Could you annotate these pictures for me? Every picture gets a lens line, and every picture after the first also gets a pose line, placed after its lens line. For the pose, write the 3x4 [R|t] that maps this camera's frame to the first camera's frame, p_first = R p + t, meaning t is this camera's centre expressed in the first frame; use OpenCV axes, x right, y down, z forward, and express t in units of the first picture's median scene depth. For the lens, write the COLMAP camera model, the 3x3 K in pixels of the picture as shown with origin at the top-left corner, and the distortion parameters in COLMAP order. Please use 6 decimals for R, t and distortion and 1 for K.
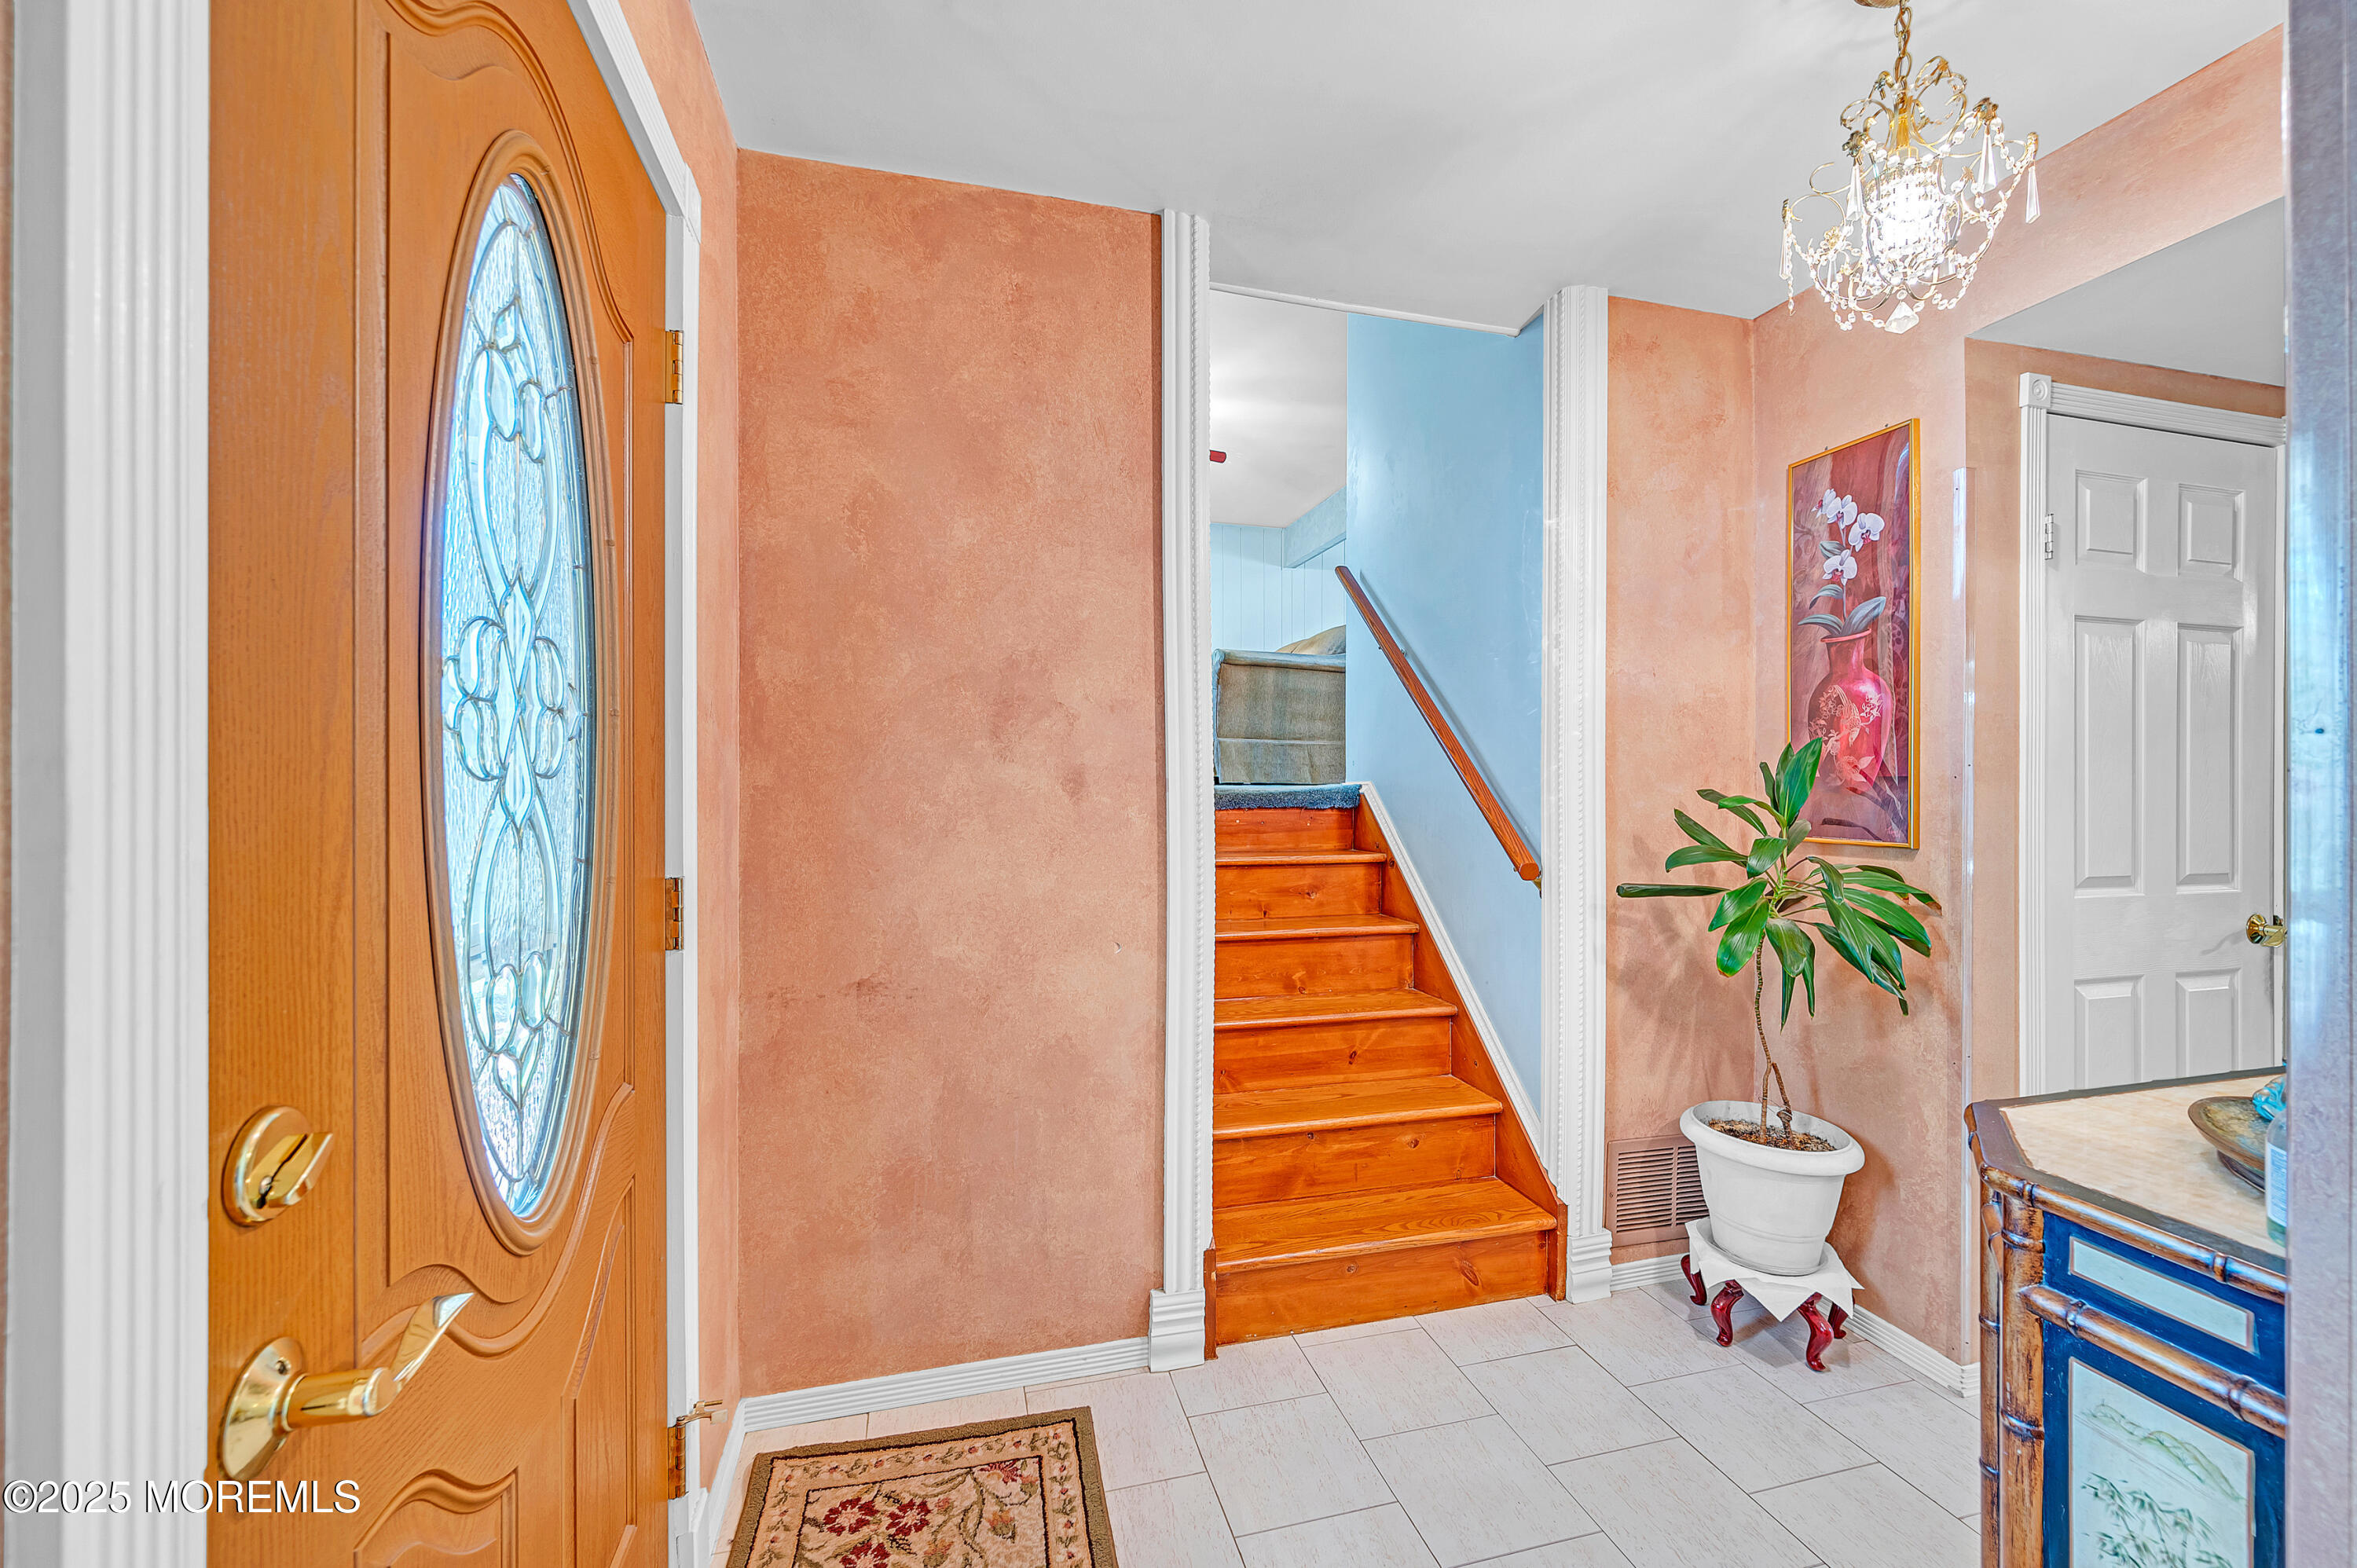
lens RADIAL K [[936.3, 0, 1183.1], [0, 936.3, 778.1], [0, 0, 1]] dist [0.002082, -0.000688]
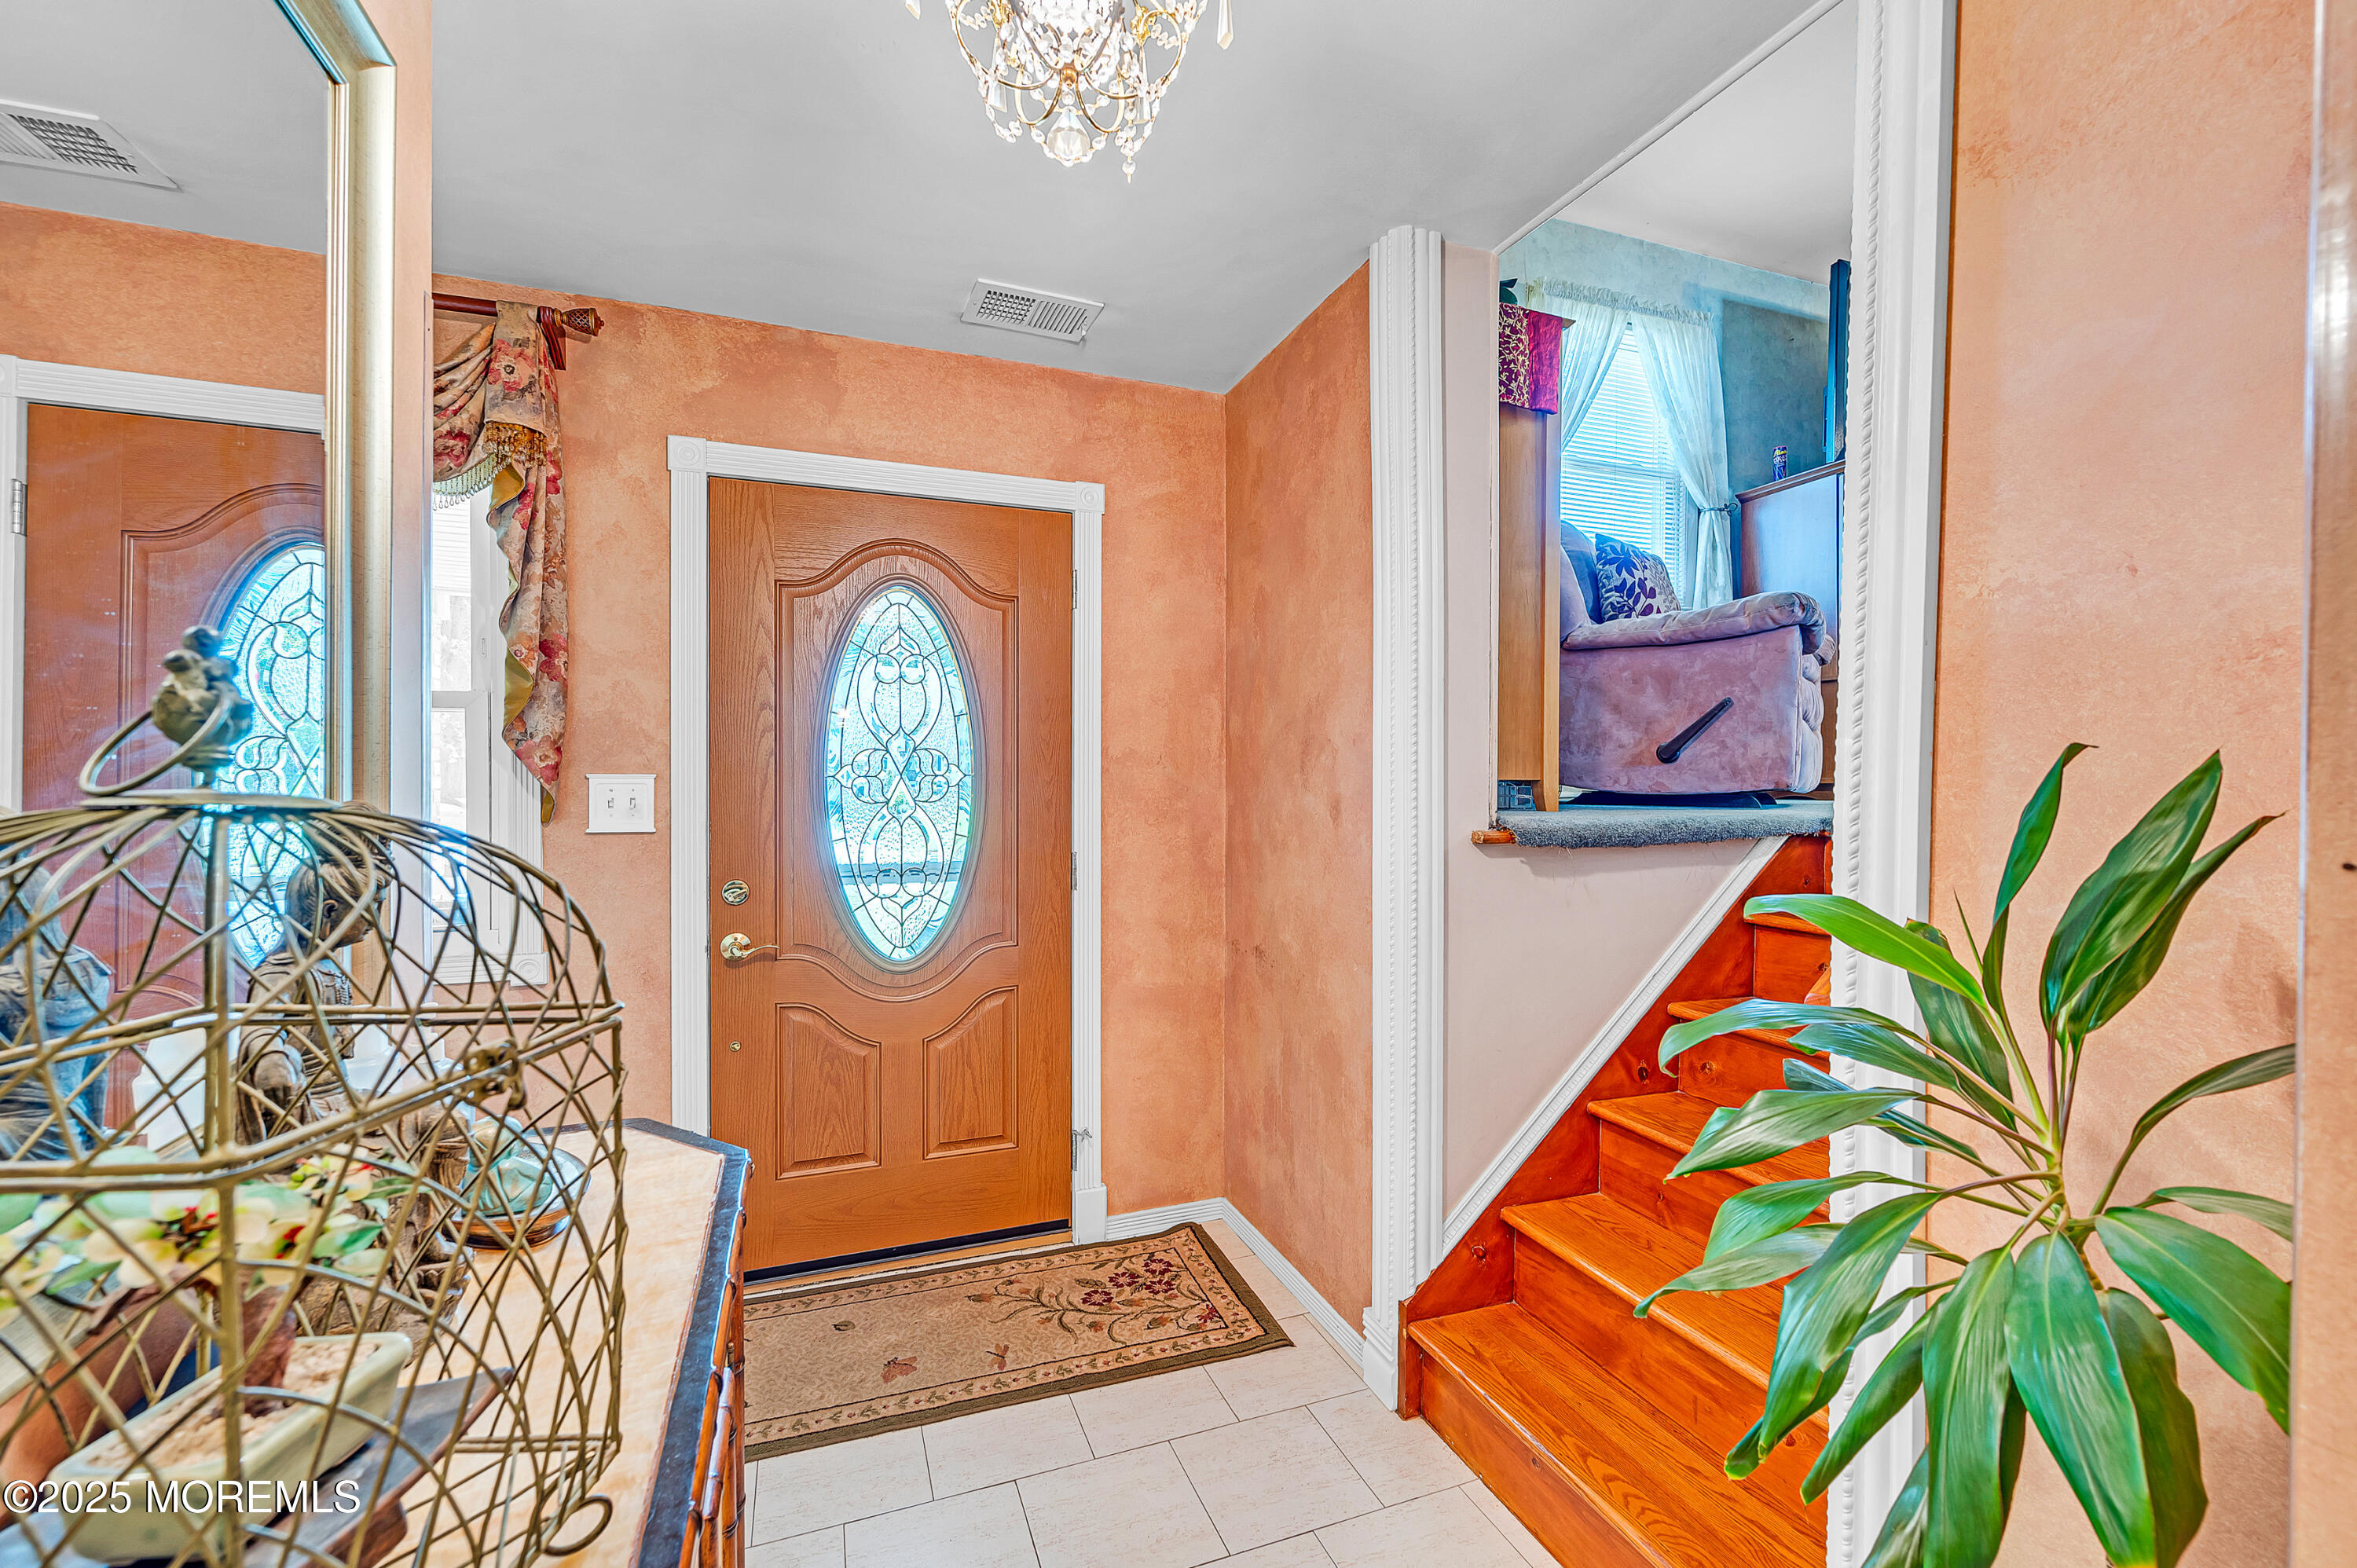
lens RADIAL K [[936.3, 0, 1192.0], [0, 936.3, 796.5], [0, 0, 1]] dist [0.002082, -0.000688]
pose [[0.128108, 0.014068, -0.991660, 0.992854], [-0.001216, 0.999901, 0.014028, -0.027209], [0.991759, -0.000591, 0.128112, 0.696089]]
